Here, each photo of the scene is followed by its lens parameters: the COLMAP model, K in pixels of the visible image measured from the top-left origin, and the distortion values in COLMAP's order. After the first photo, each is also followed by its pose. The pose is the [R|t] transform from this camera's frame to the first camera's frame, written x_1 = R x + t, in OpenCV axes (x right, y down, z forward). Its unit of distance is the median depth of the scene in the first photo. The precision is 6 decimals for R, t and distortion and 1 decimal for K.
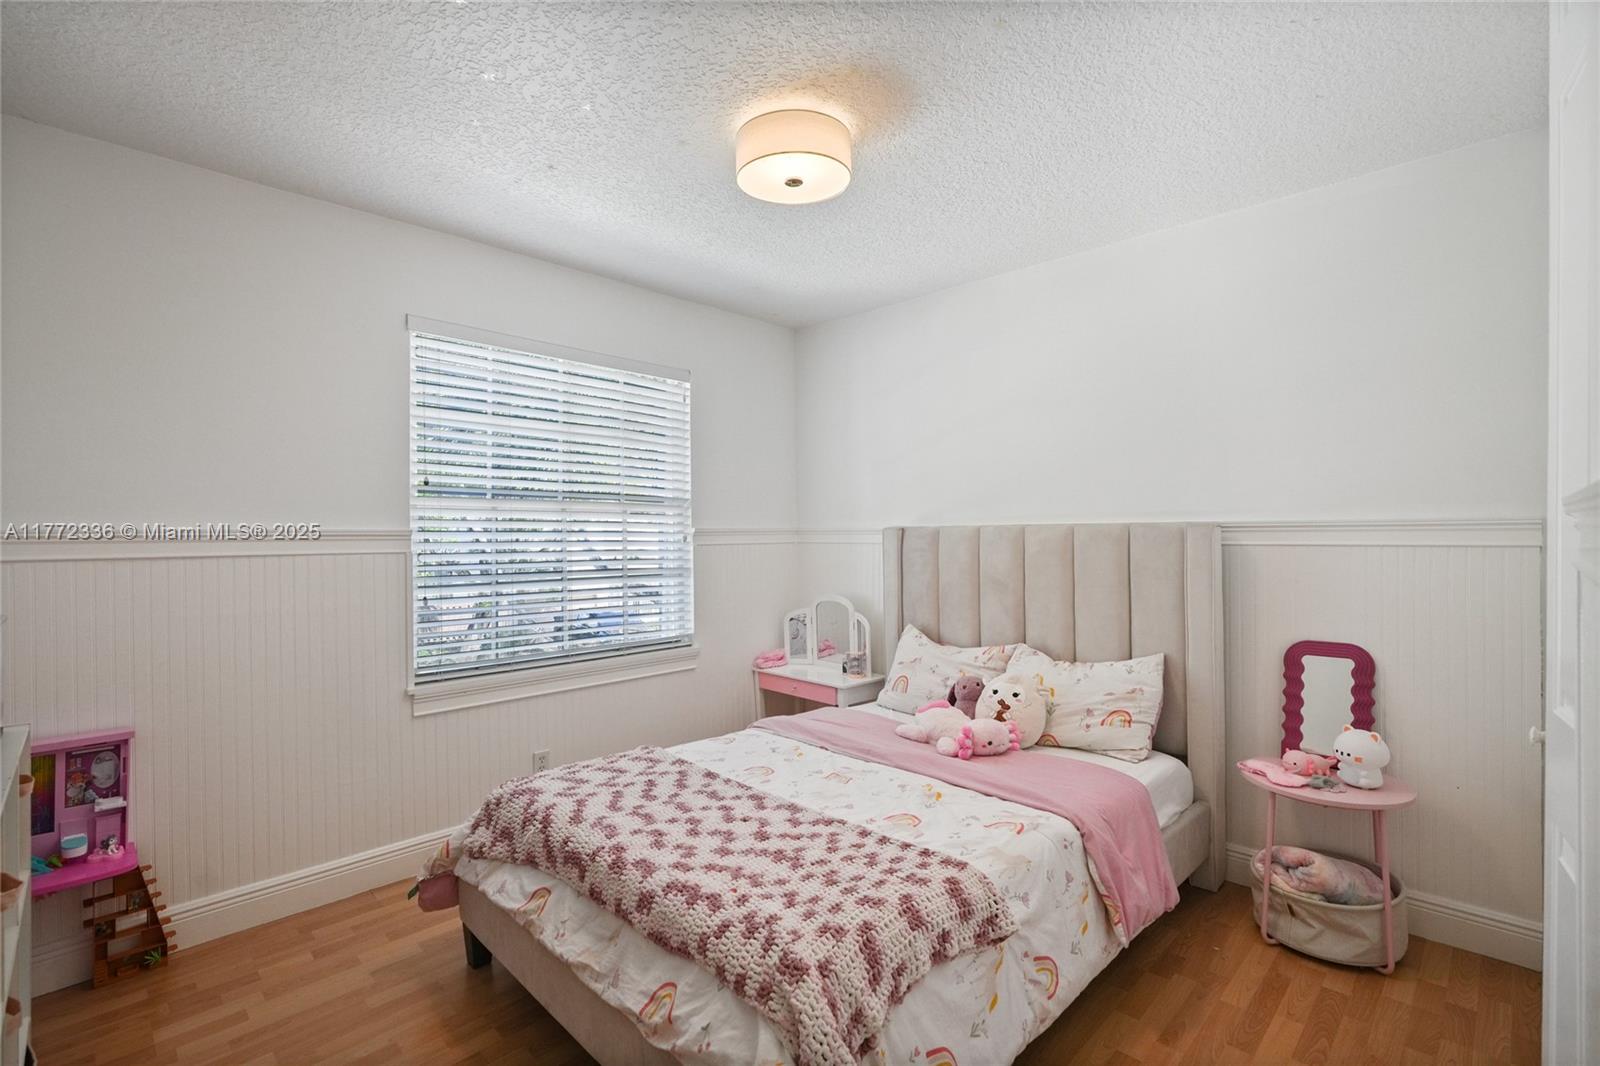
lens RADIAL K [[736.0, 0, 803.5], [0, 736.0, 537.2], [0, 0, 1]] dist [-0.005034, 0.001808]
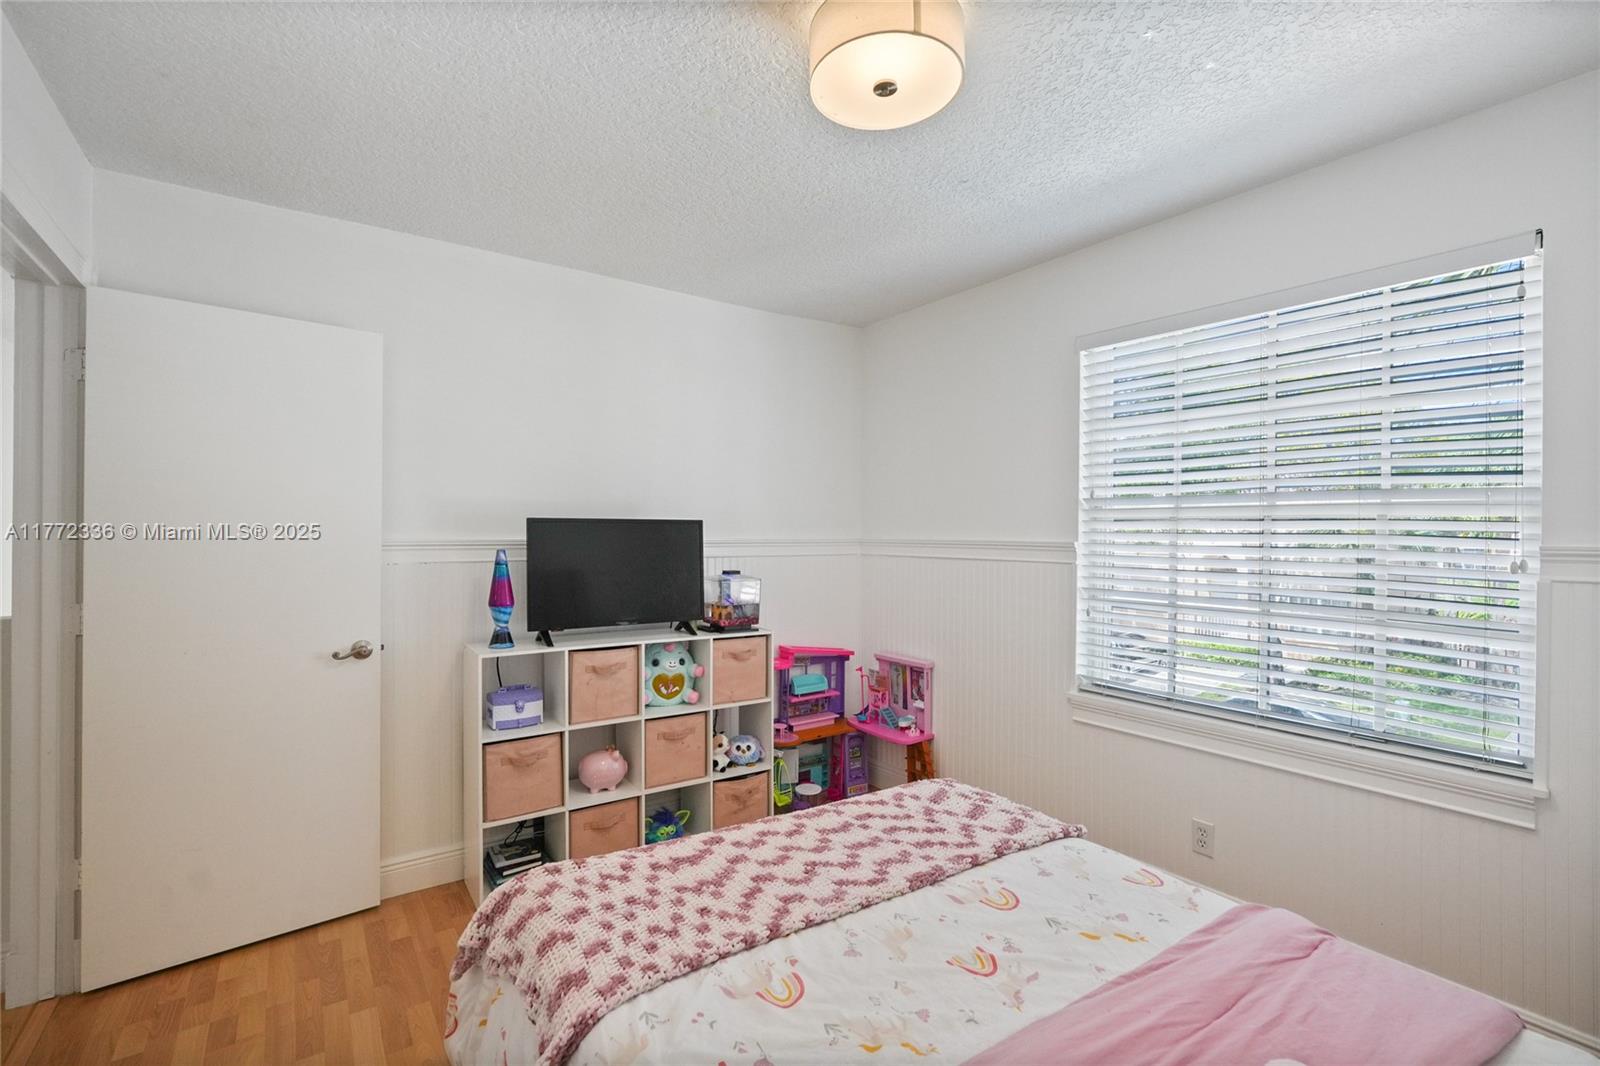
lens RADIAL K [[736.0, 0, 810.3], [0, 736.0, 532.9], [0, 0, 1]] dist [-0.005034, 0.001808]
pose [[-0.183306, 0.007345, -0.983028, 0.780351], [-0.010161, 0.999905, 0.009366, -0.039606], [0.983003, 0.011706, -0.183214, 1.126769]]
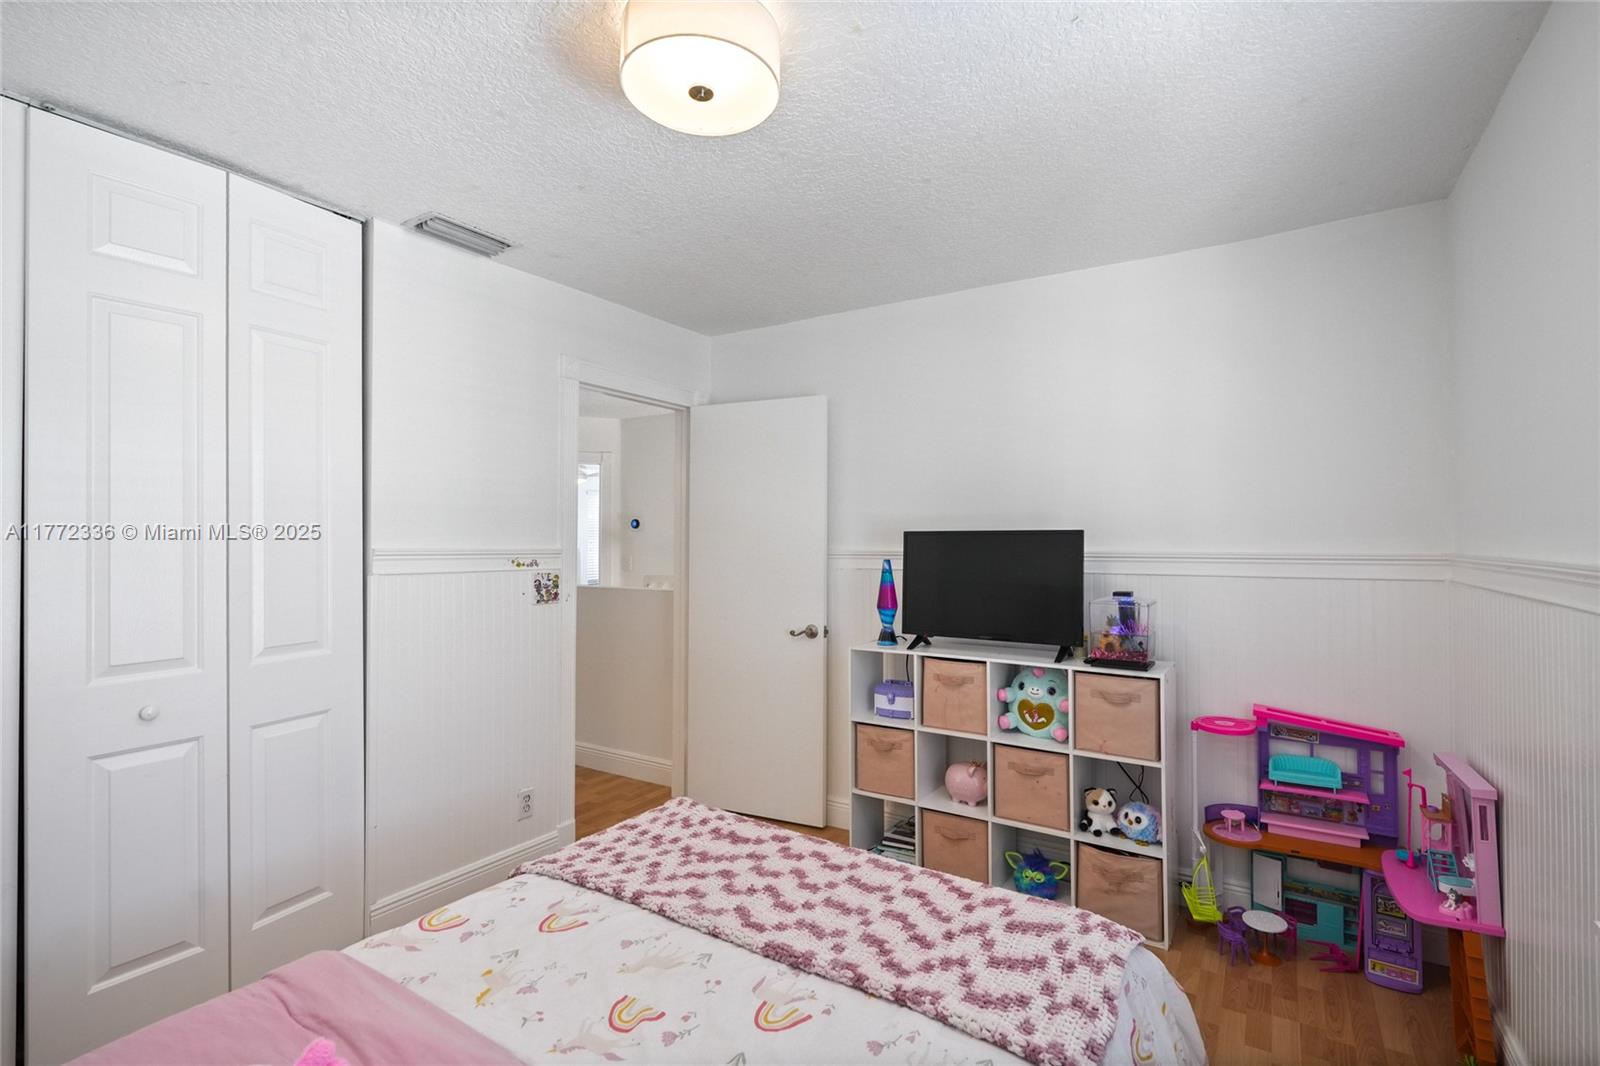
lens RADIAL K [[736.0, 0, 796.5], [0, 736.0, 530.1], [0, 0, 1]] dist [-0.005034, 0.001808]
pose [[-0.979568, 0.004557, -0.201064, 0.042993], [0.006131, 0.999955, -0.007207, -0.043039], [0.201022, -0.008292, -0.979552, 1.827290]]
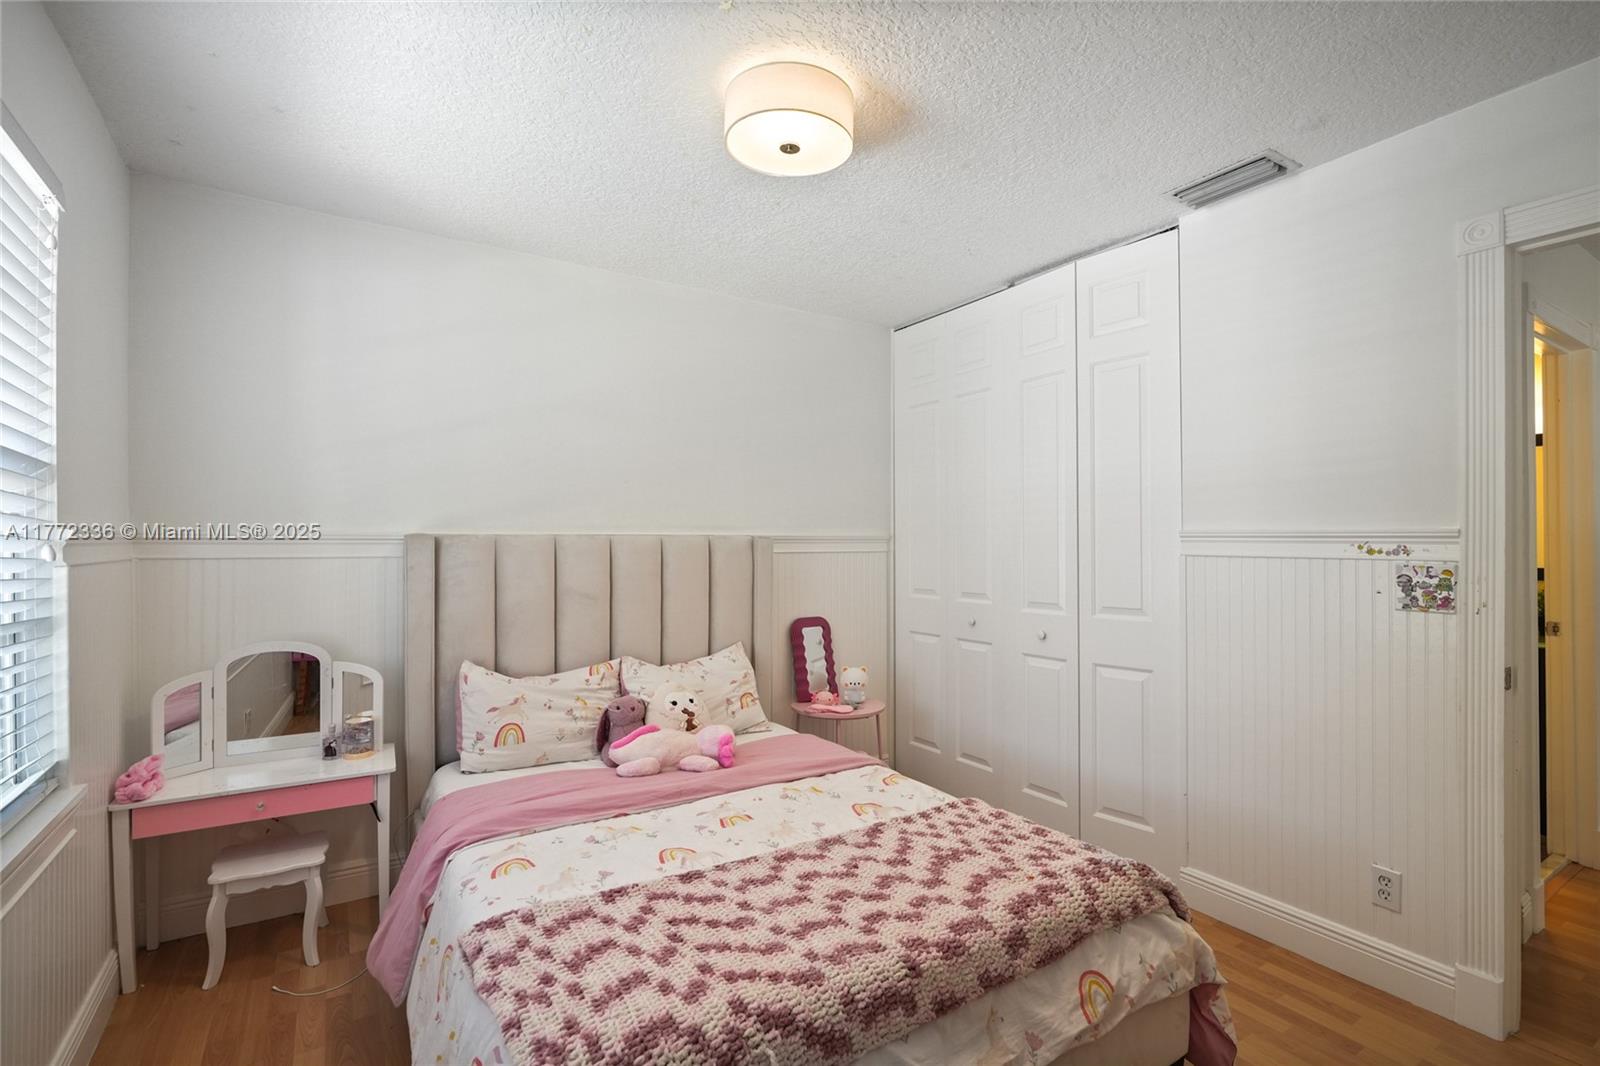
lens RADIAL K [[736.0, 0, 822.4], [0, 736.0, 538.0], [0, 0, 1]] dist [-0.005034, 0.001808]
pose [[0.201335, 0.013290, 0.979432, -0.921557], [0.004501, 0.999885, -0.014493, 0.004611], [-0.979512, 0.007326, 0.201252, 0.830037]]
